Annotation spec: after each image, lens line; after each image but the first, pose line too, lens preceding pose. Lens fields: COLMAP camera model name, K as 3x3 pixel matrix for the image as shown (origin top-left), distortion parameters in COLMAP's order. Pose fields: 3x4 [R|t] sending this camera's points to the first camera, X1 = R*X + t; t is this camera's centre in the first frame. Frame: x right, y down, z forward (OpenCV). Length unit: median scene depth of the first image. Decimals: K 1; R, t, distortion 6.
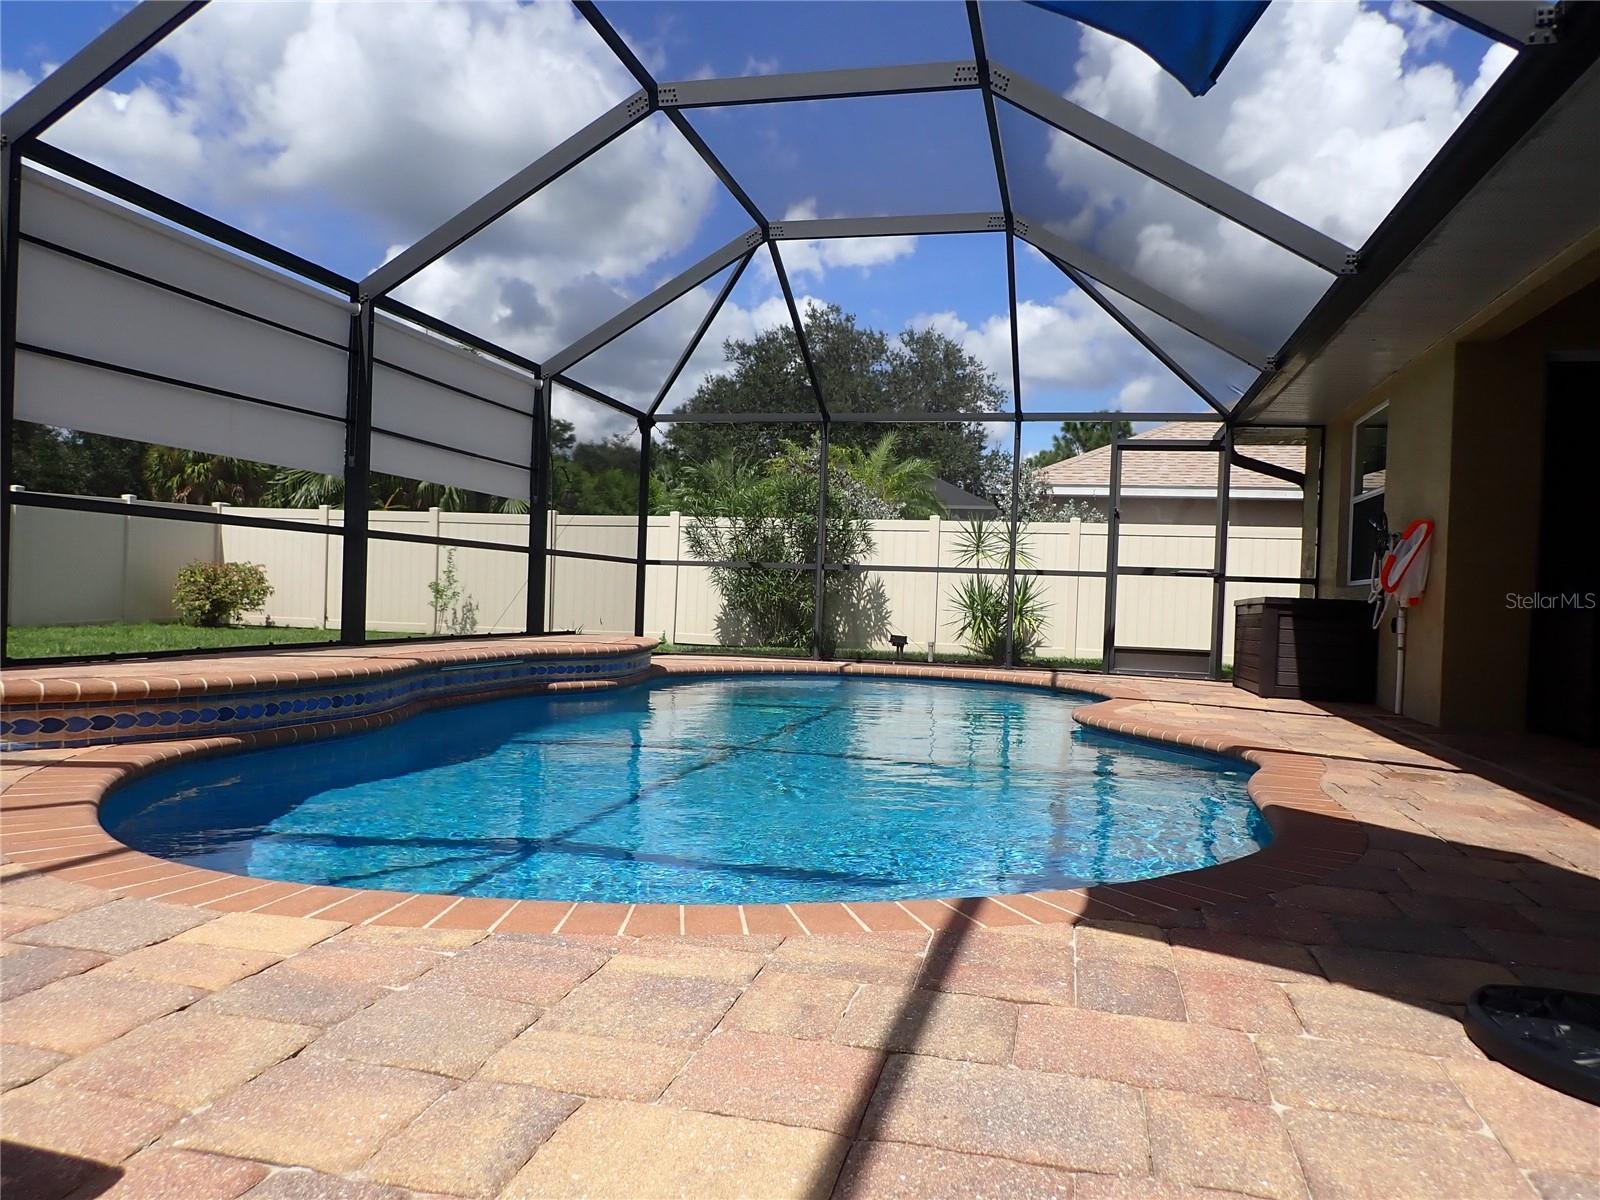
lens RADIAL K [[1183.9, 0, 793.5], [0, 1183.9, 600.8], [0, 0, 1]] dist [0.004748, -0.004035]
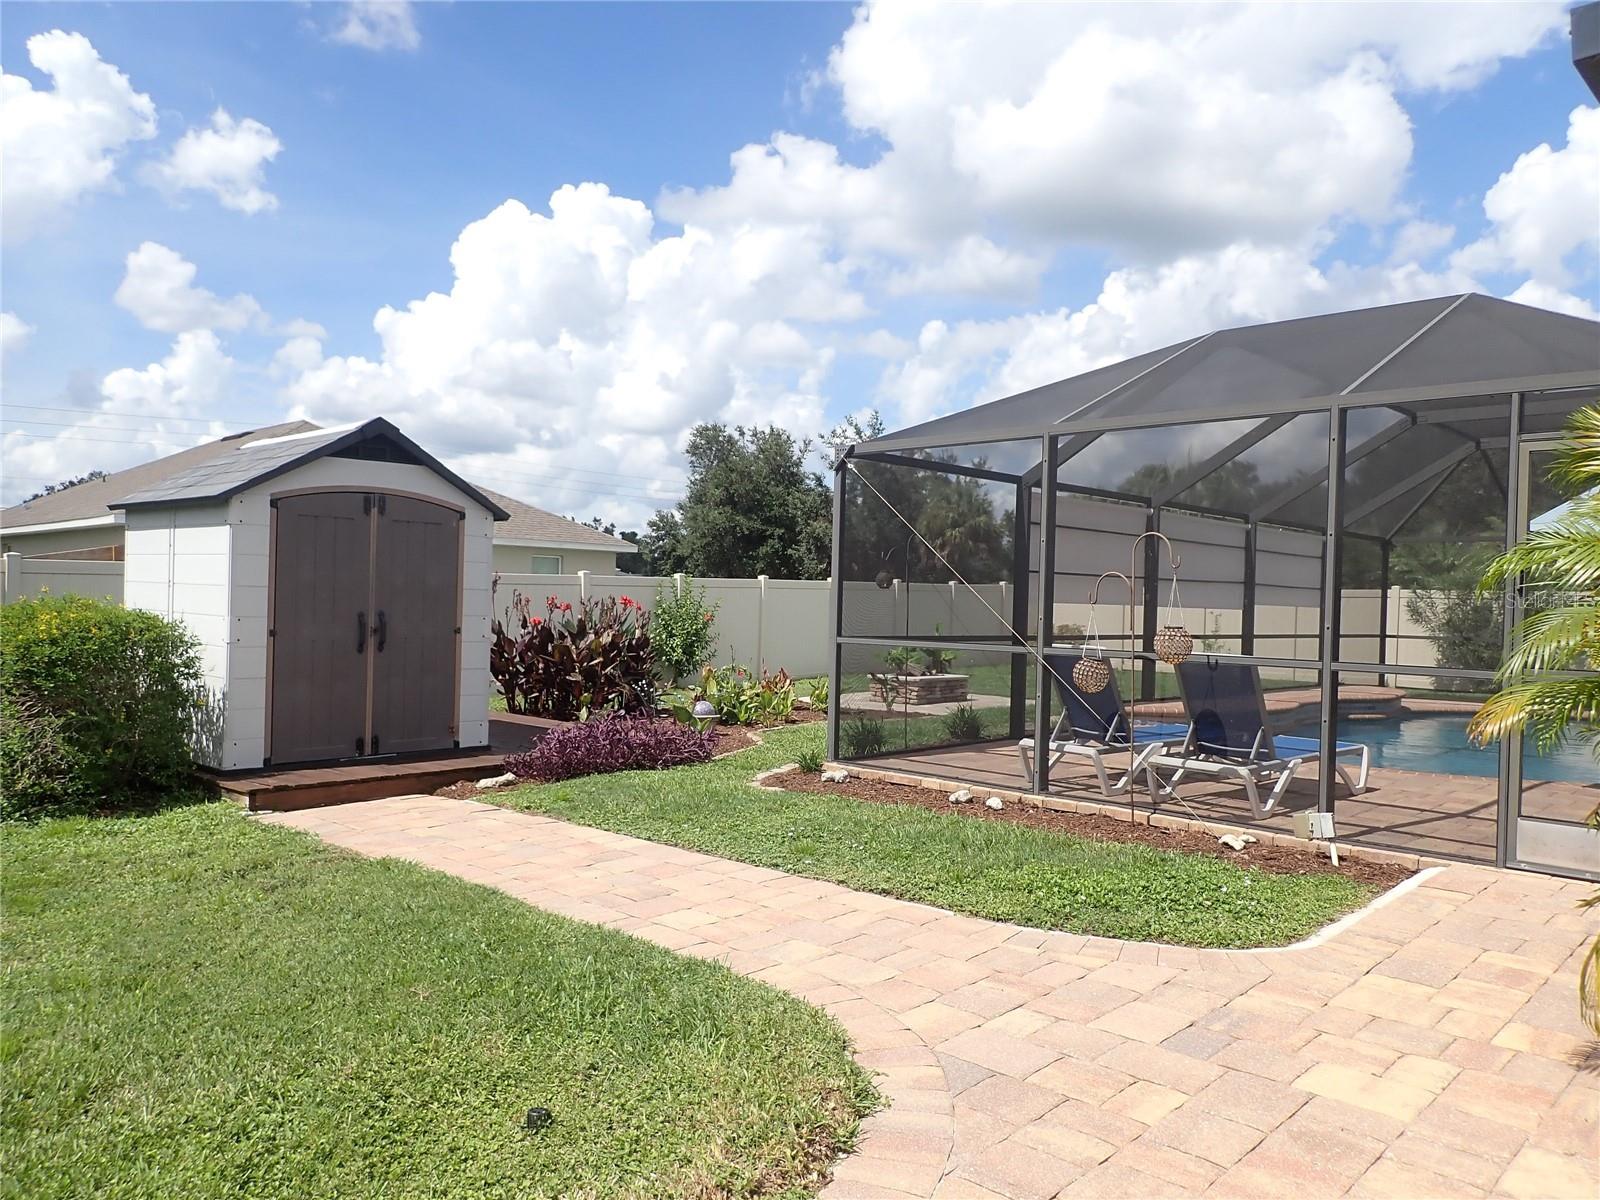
lens RADIAL K [[1183.9, 0, 793.0], [0, 1183.9, 604.7], [0, 0, 1]] dist [0.004748, -0.004035]
pose [[0.857377, -0.006823, -0.514643, 0.004586], [-0.002264, 0.999852, -0.017027, -0.043950], [0.514684, 0.015763, 0.857235, -0.658972]]
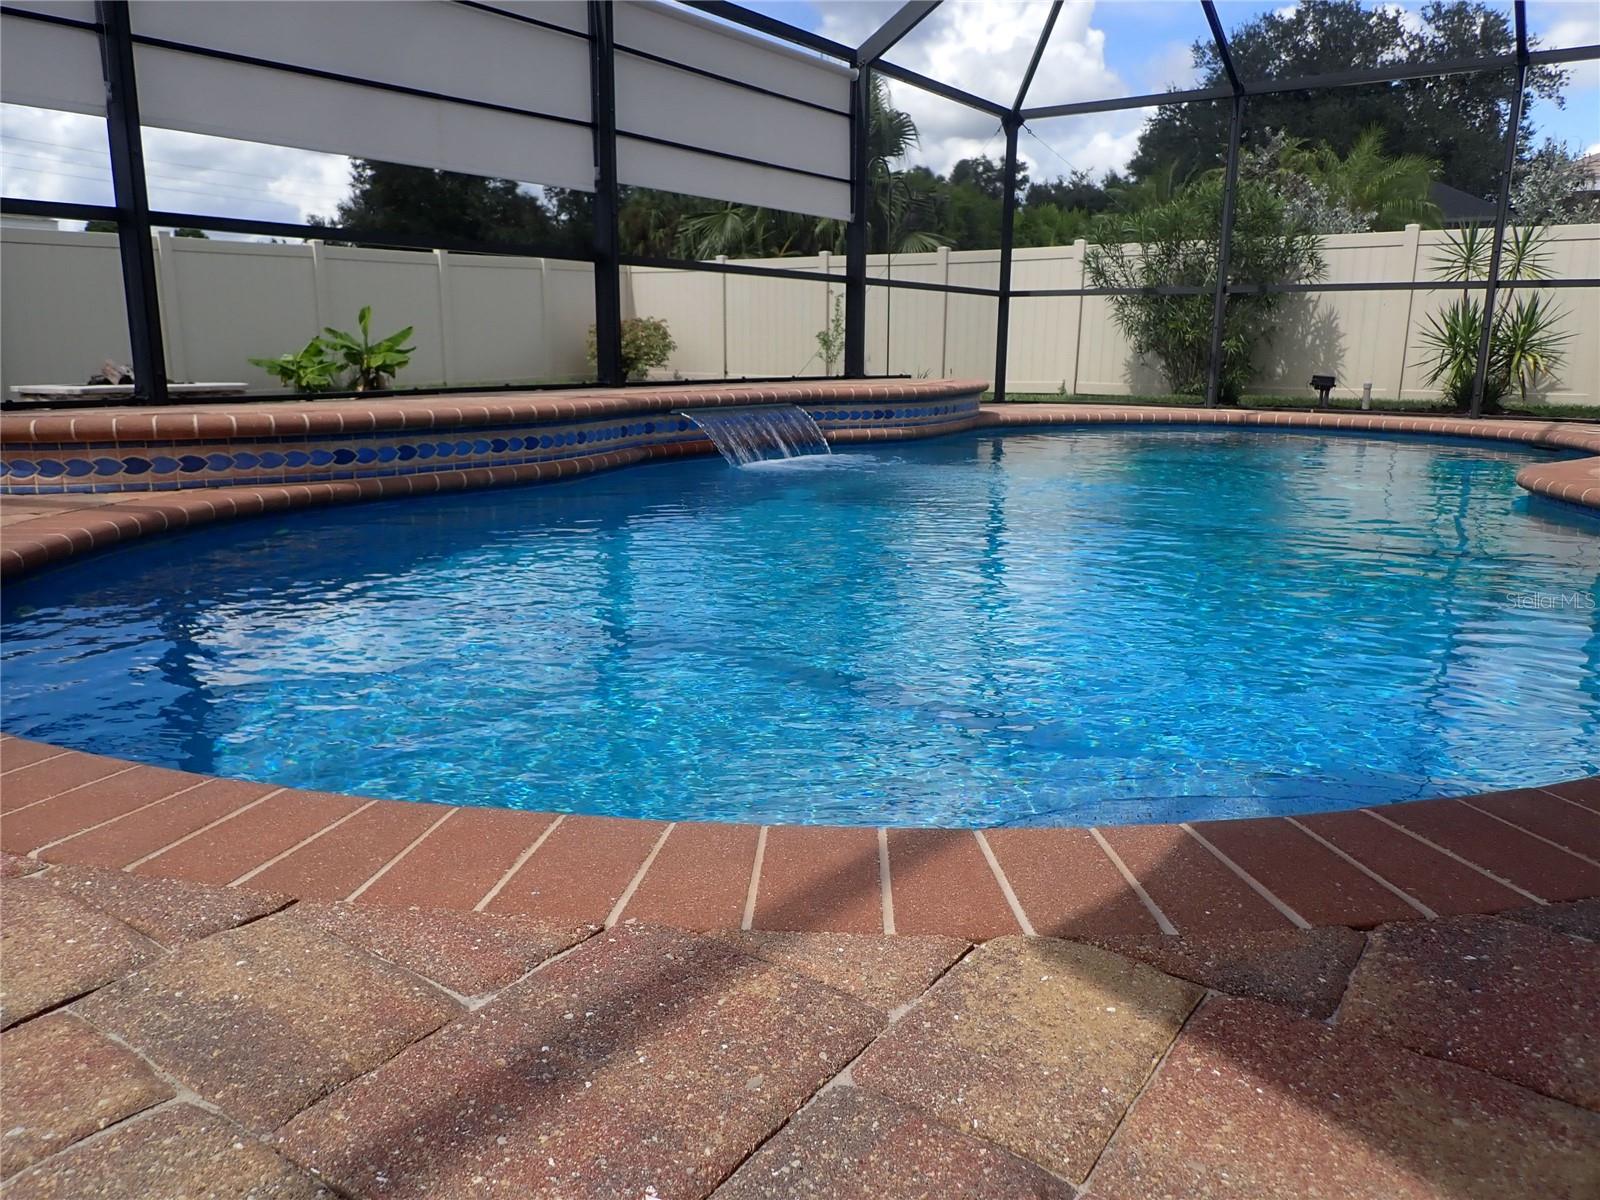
lens RADIAL K [[1183.9, 0, 800.2], [0, 1183.9, 605.1], [0, 0, 1]] dist [0.004748, -0.004035]
pose [[0.928593, 0.053755, -0.367185, 0.059670], [0.022081, 0.979697, 0.199267, 0.013318], [0.370442, -0.193145, 0.908553, 0.114420]]
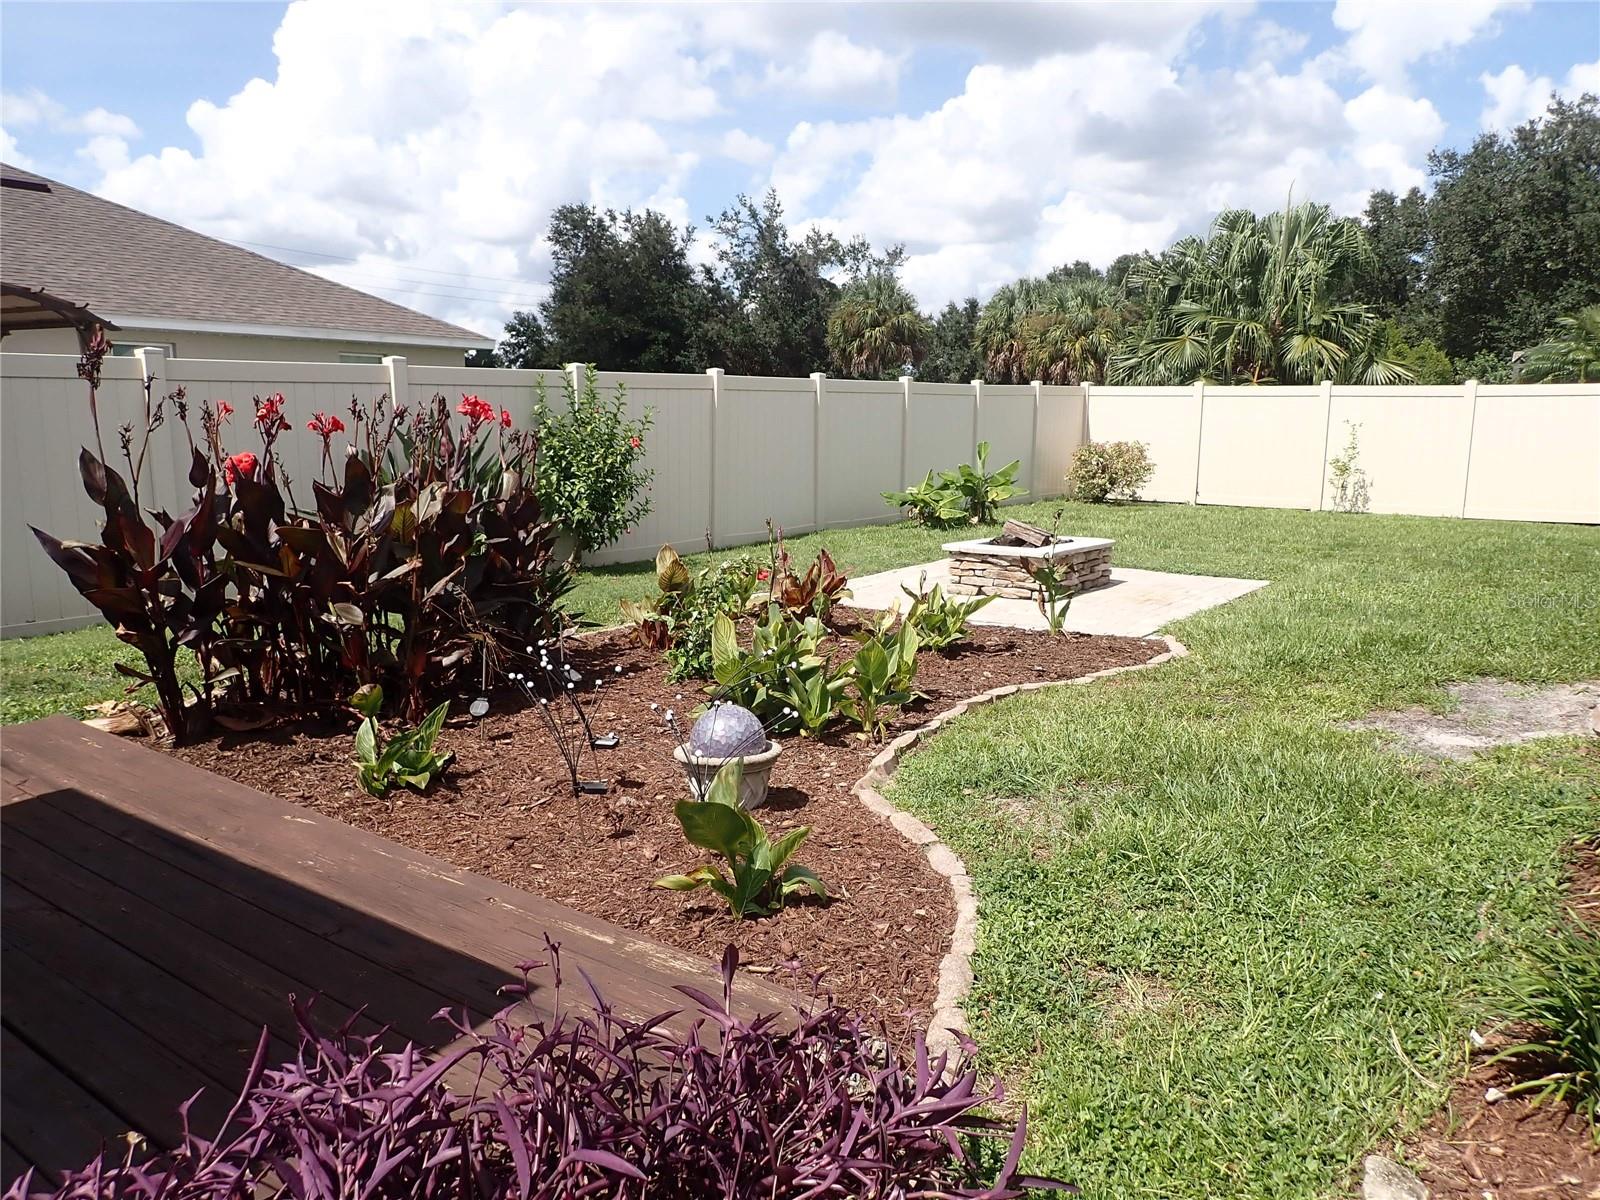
lens RADIAL K [[1183.9, 0, 795.8], [0, 1183.9, 604.0], [0, 0, 1]] dist [0.004748, -0.004035]
pose [[0.910051, 0.043000, -0.412261, -0.423121], [0.014604, 0.990660, 0.135567, -0.051804], [0.414240, -0.129394, 0.900923, -0.126024]]
